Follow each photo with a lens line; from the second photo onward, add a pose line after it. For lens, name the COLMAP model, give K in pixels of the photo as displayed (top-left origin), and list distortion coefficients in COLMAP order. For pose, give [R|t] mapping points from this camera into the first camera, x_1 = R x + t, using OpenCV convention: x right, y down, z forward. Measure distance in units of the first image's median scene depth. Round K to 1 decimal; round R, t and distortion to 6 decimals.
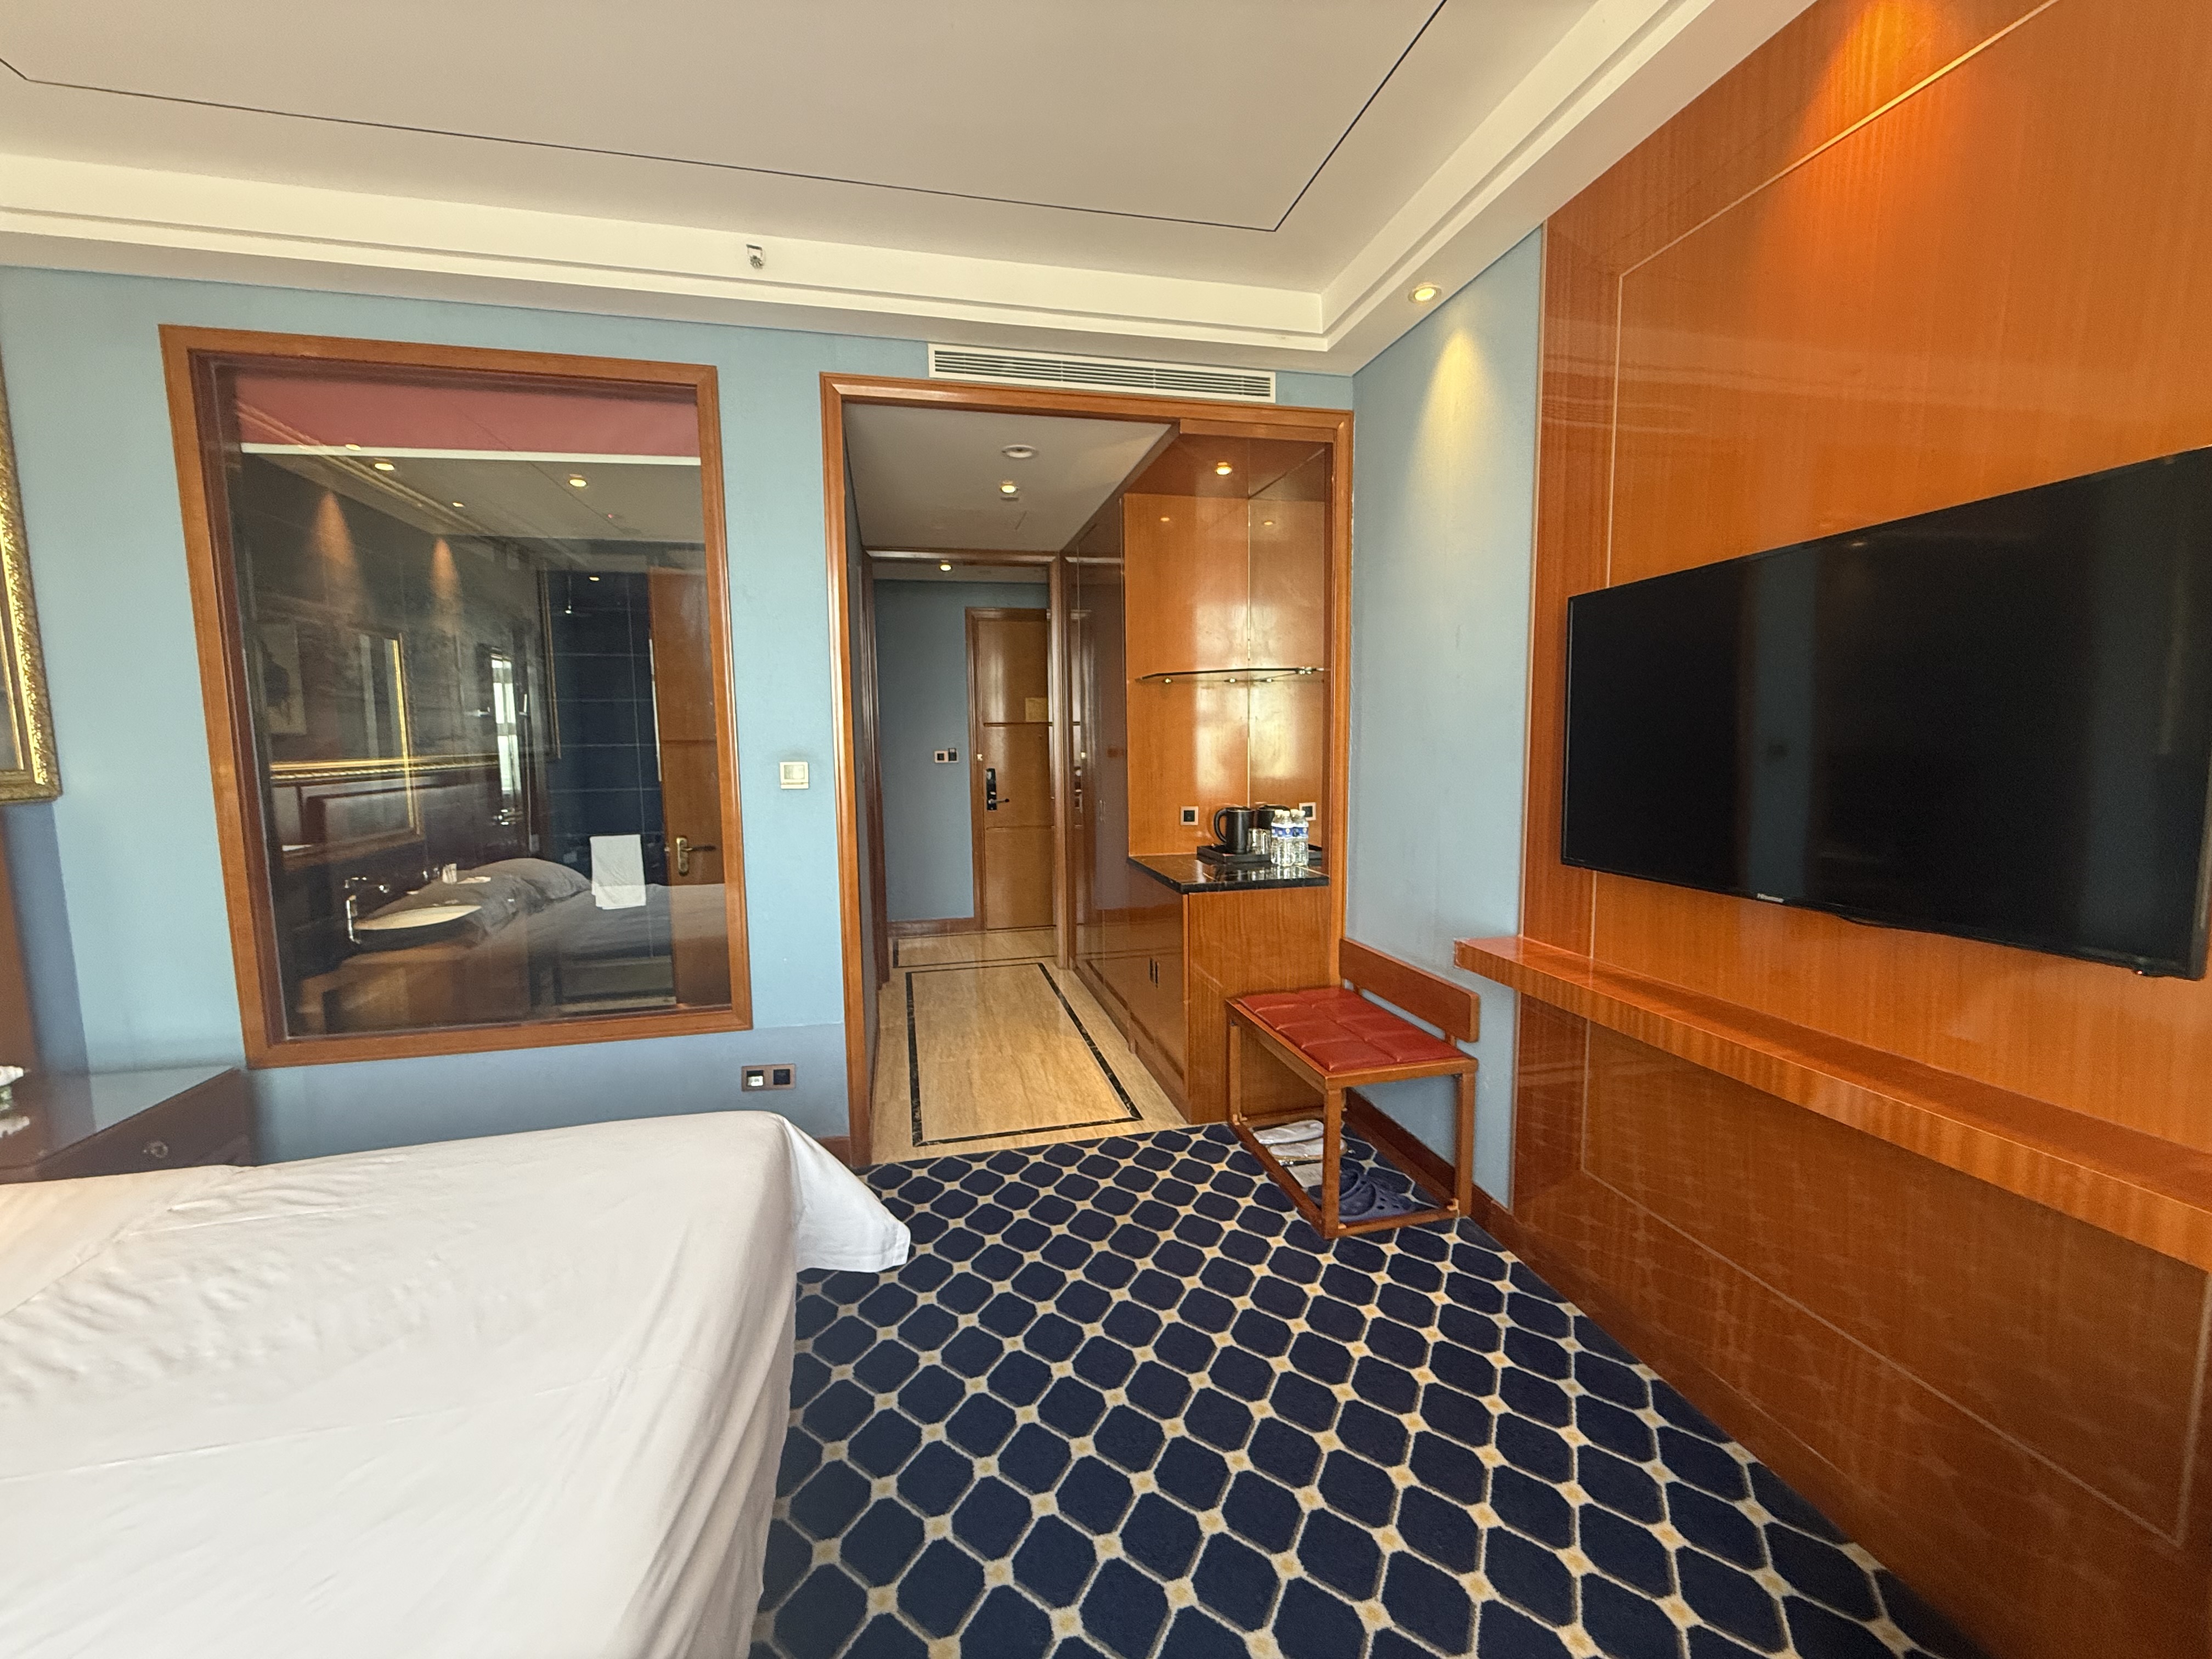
lens RADIAL K [[879.3, 0, 1104.9], [0, 879.3, 827.3], [0, 0, 1]] dist [-0.002650, 0.000145]
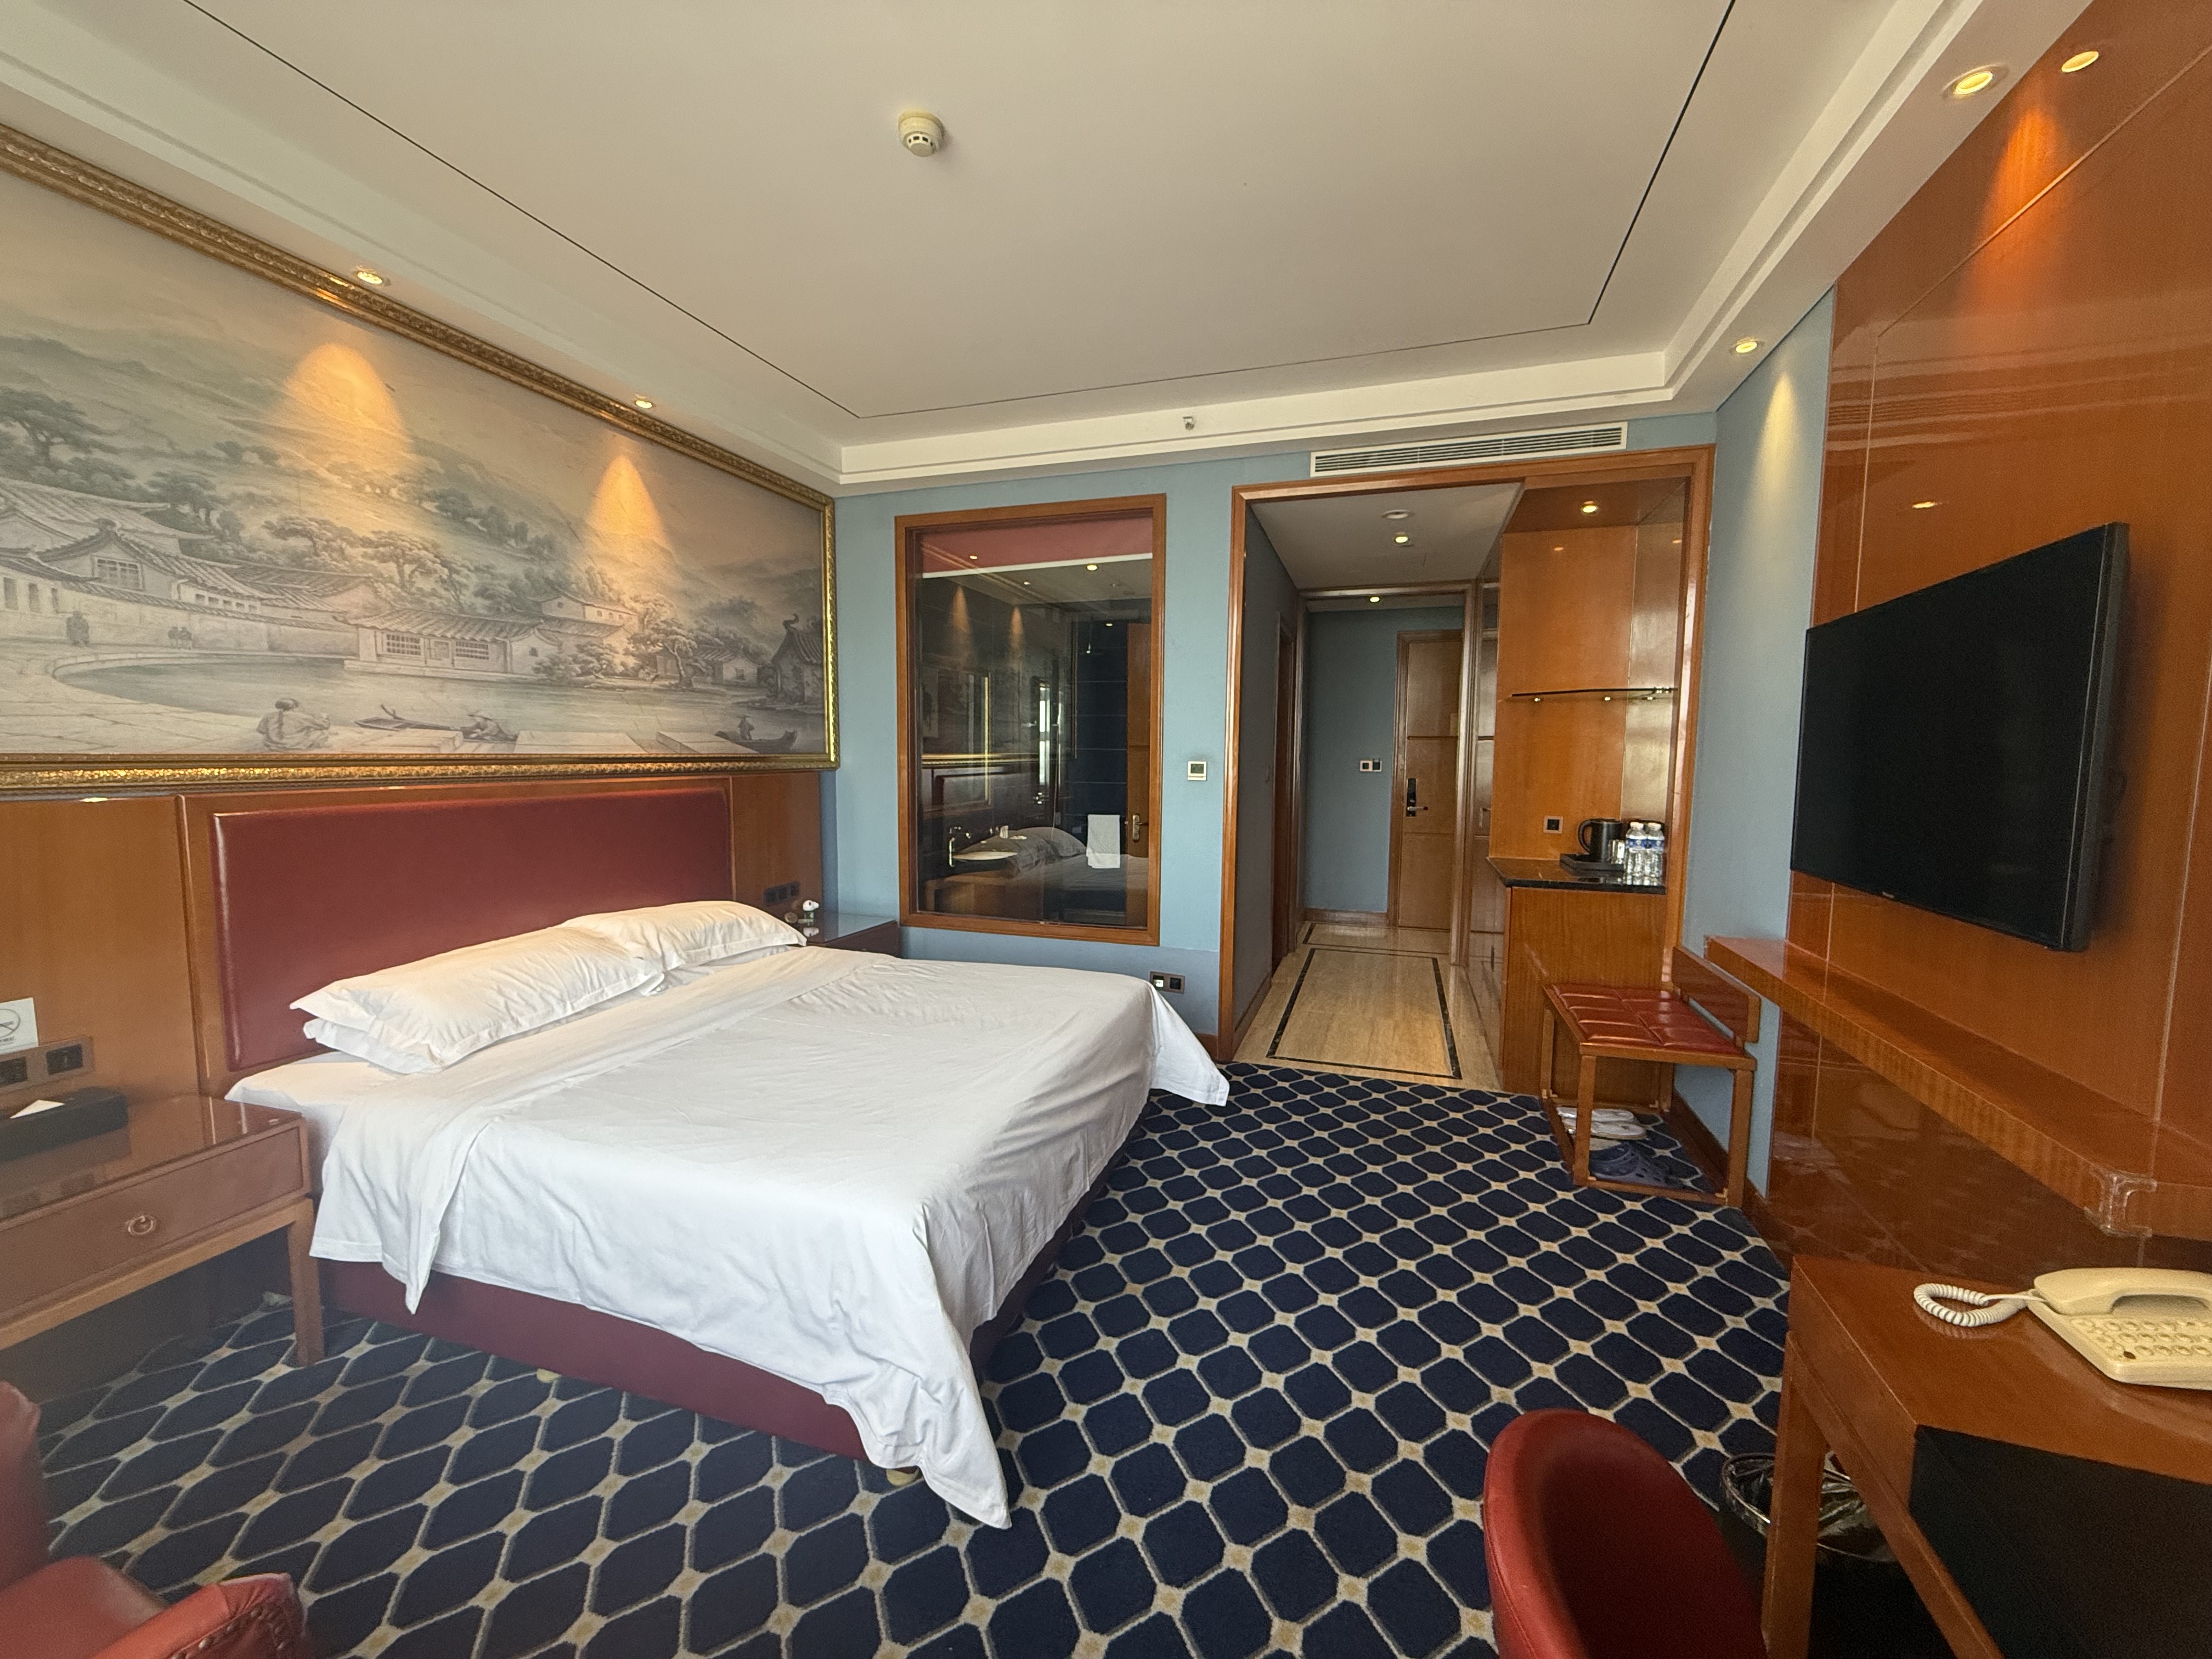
lens RADIAL K [[879.3, 0, 1107.1], [0, 879.3, 828.0], [0, 0, 1]] dist [-0.002650, 0.000145]
pose [[0.854627, 0.066304, -0.514992, 0.243626], [-0.072925, 0.997310, 0.007383, 0.030836], [0.514096, 0.031246, 0.857163, -0.270893]]
